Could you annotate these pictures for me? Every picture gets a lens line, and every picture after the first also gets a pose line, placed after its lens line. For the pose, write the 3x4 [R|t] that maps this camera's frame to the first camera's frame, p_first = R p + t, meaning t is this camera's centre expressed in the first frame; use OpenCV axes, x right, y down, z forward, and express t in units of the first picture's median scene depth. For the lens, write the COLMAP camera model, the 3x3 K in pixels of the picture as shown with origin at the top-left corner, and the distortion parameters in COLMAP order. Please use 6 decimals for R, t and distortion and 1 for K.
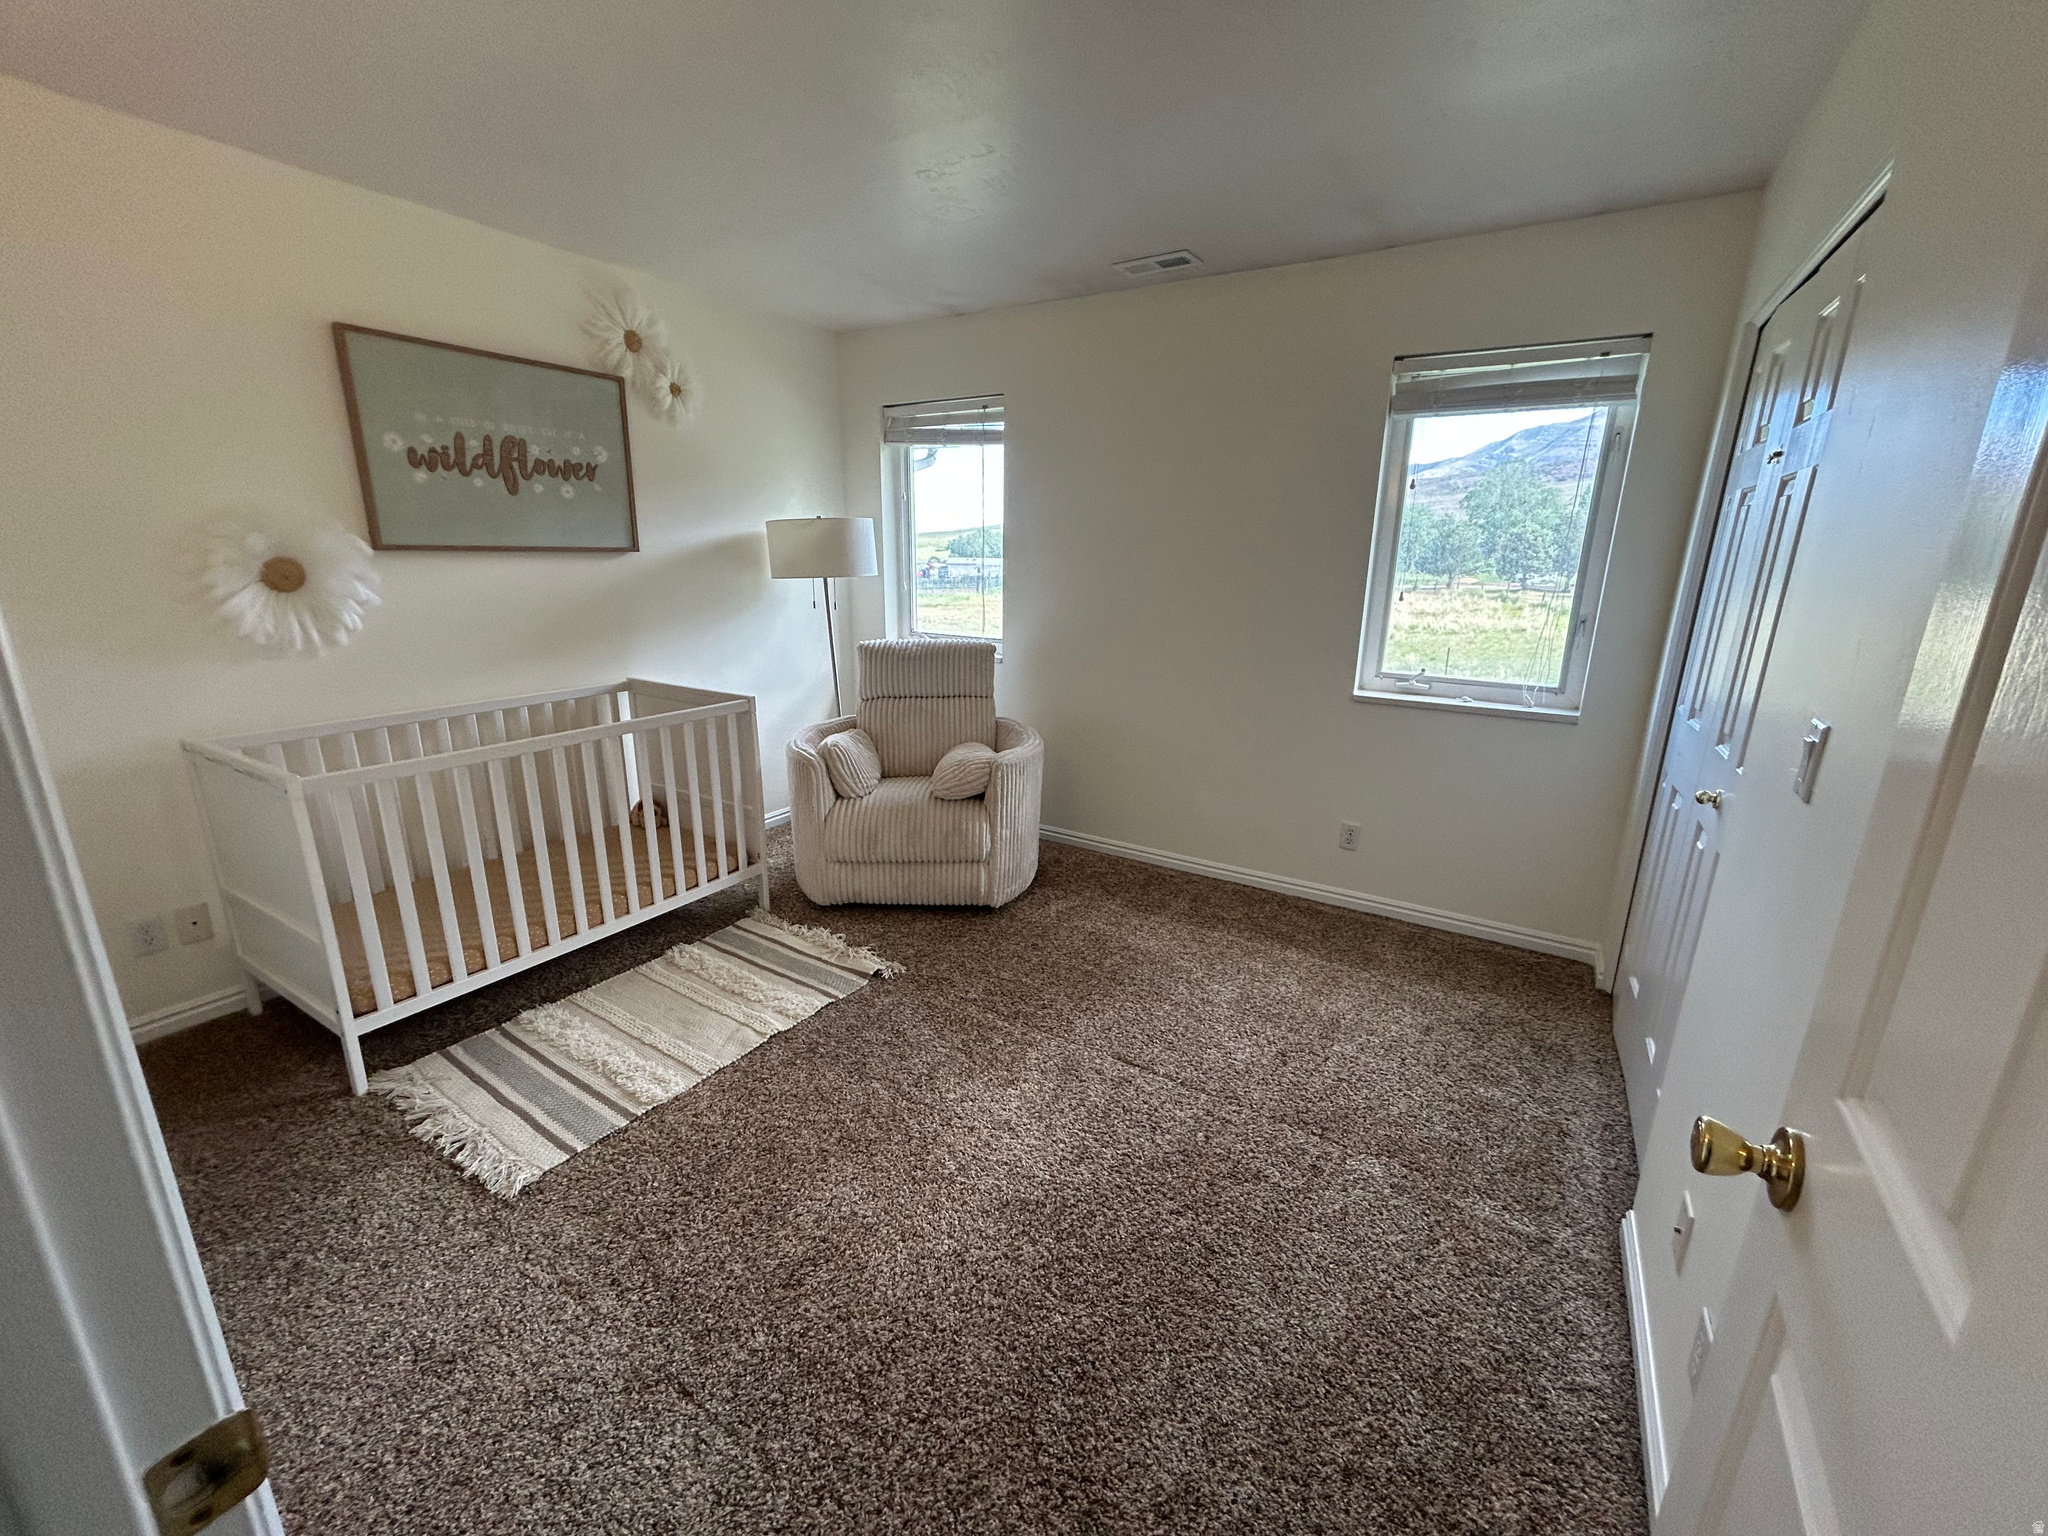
lens RADIAL K [[826.5, 0, 1018.8], [0, 826.5, 766.7], [0, 0, 1]] dist [0.002114, -0.001457]
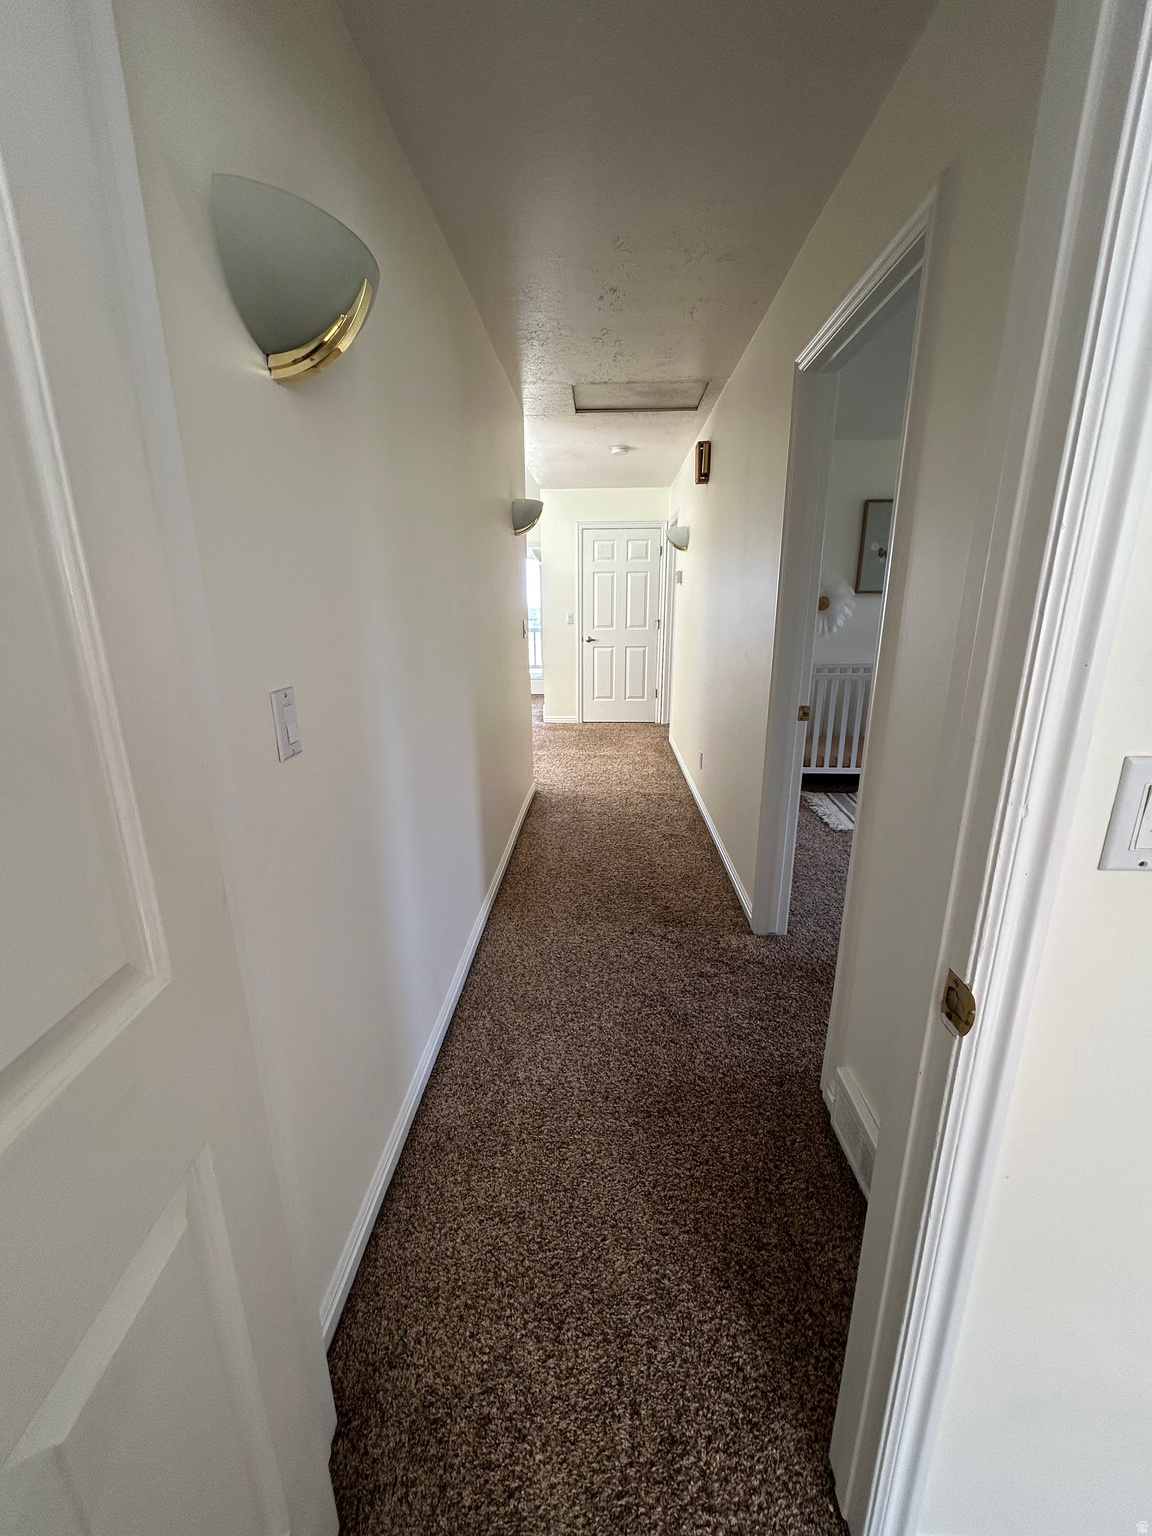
lens RADIAL K [[619.8, 0, 573.8], [0, 619.8, 764.9], [0, 0, 1]] dist [0.002114, -0.001457]
pose [[0.493778, 0.221754, -0.840838, 0.516637], [-0.209992, 0.968729, 0.132166, 0.179141], [0.843852, 0.111309, 0.524904, -0.678245]]
